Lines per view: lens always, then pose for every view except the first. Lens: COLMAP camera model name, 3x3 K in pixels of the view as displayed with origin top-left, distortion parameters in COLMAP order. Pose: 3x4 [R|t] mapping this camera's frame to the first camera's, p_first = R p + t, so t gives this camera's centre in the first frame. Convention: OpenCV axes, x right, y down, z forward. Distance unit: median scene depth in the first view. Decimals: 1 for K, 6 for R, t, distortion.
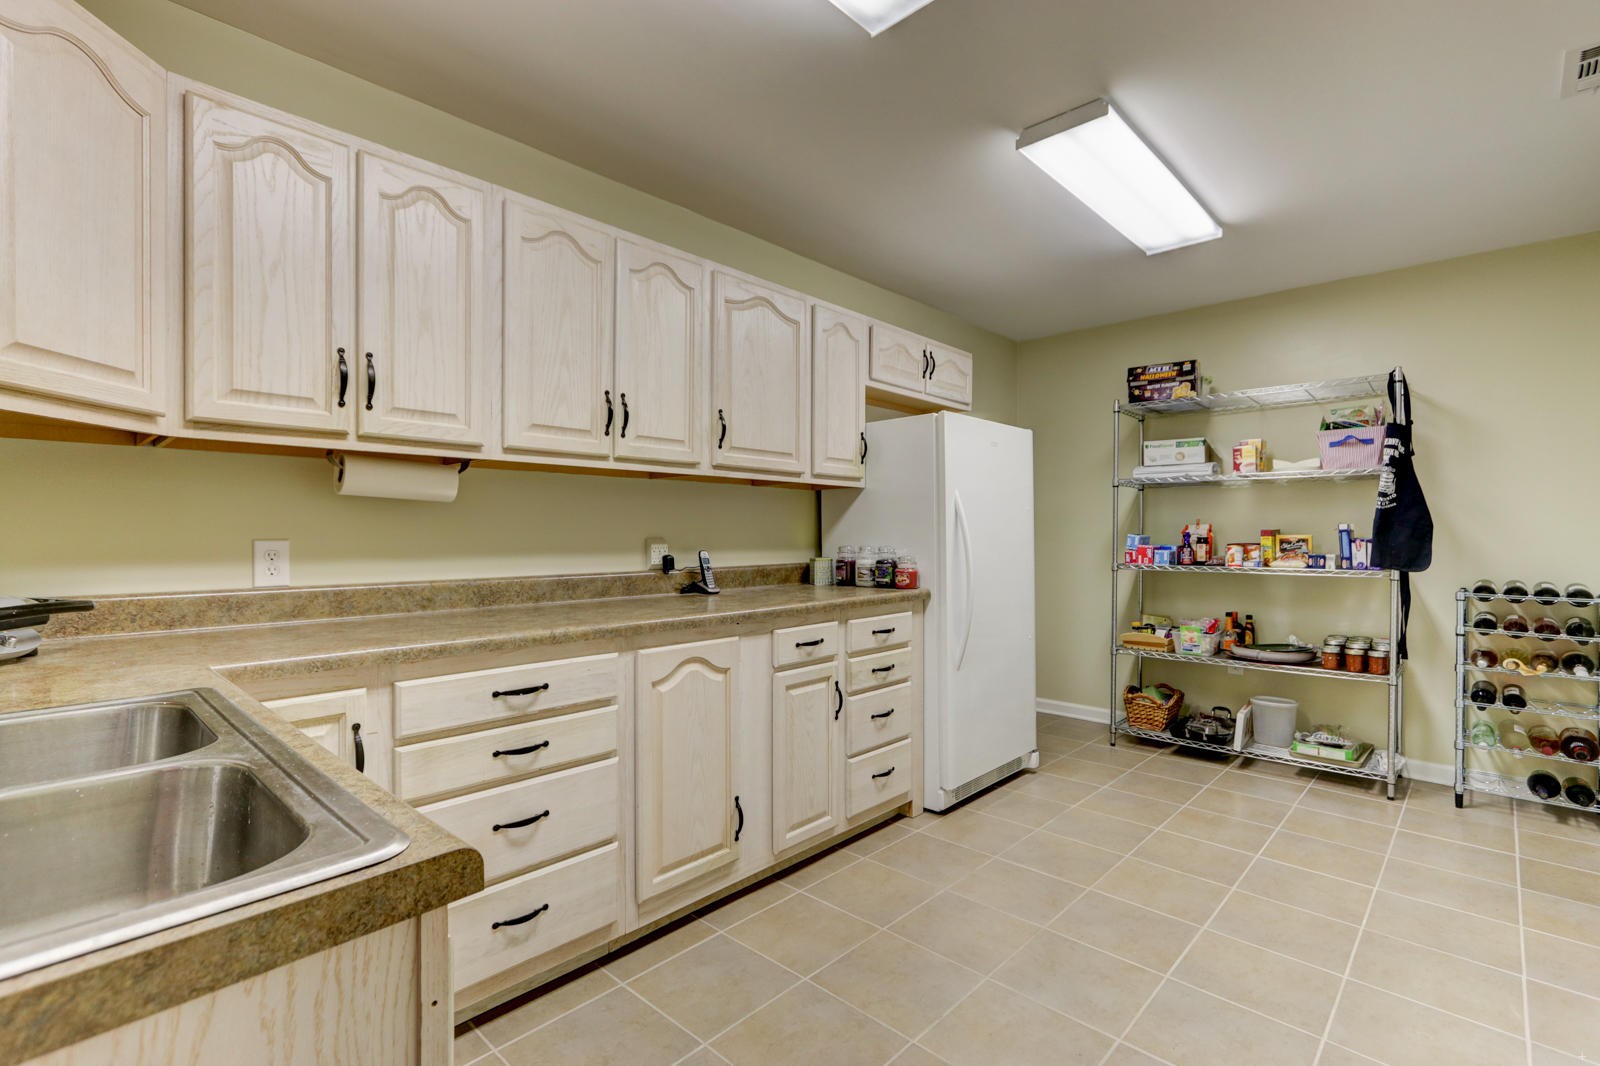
lens RADIAL K [[739.0, 0, 790.6], [0, 739.0, 532.3], [0, 0, 1]] dist [-0.000791, 0.000399]
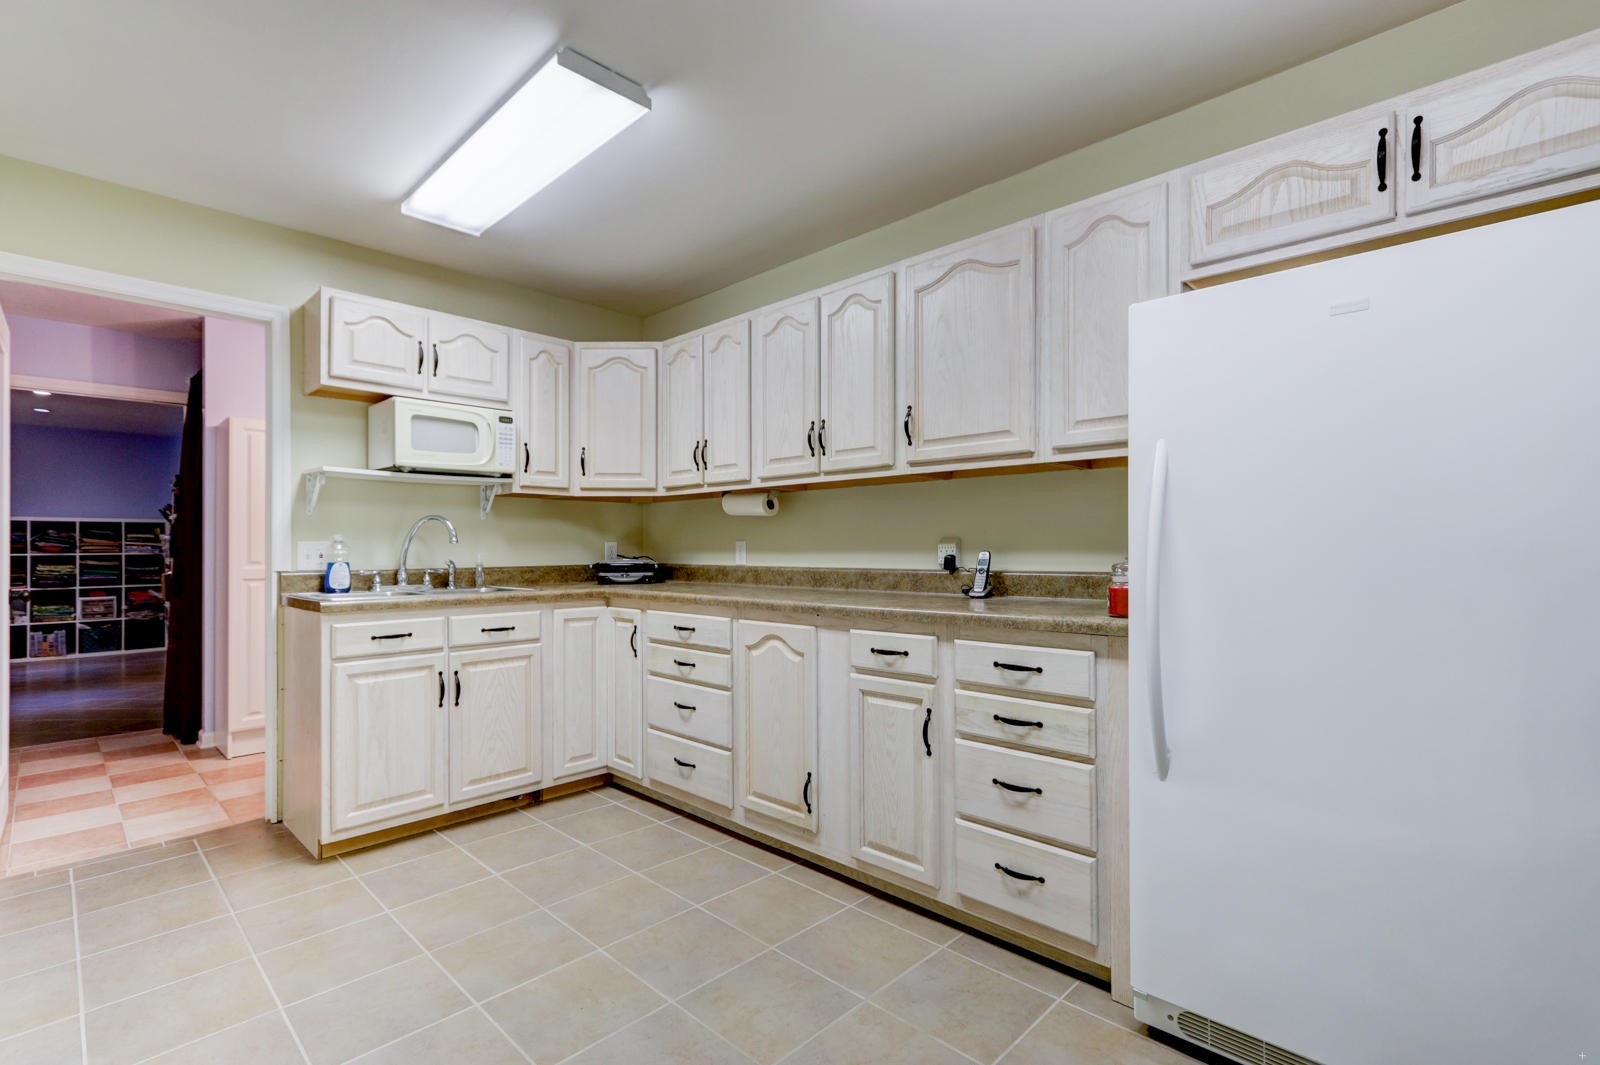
lens RADIAL K [[739.0, 0, 790.6], [0, 739.0, 531.8], [0, 0, 1]] dist [-0.000791, 0.000399]
pose [[-0.022544, -0.019883, -0.999548, 0.907208], [0.008215, 0.999765, -0.020072, 0.020336], [0.999712, -0.008663, -0.022375, 0.881353]]
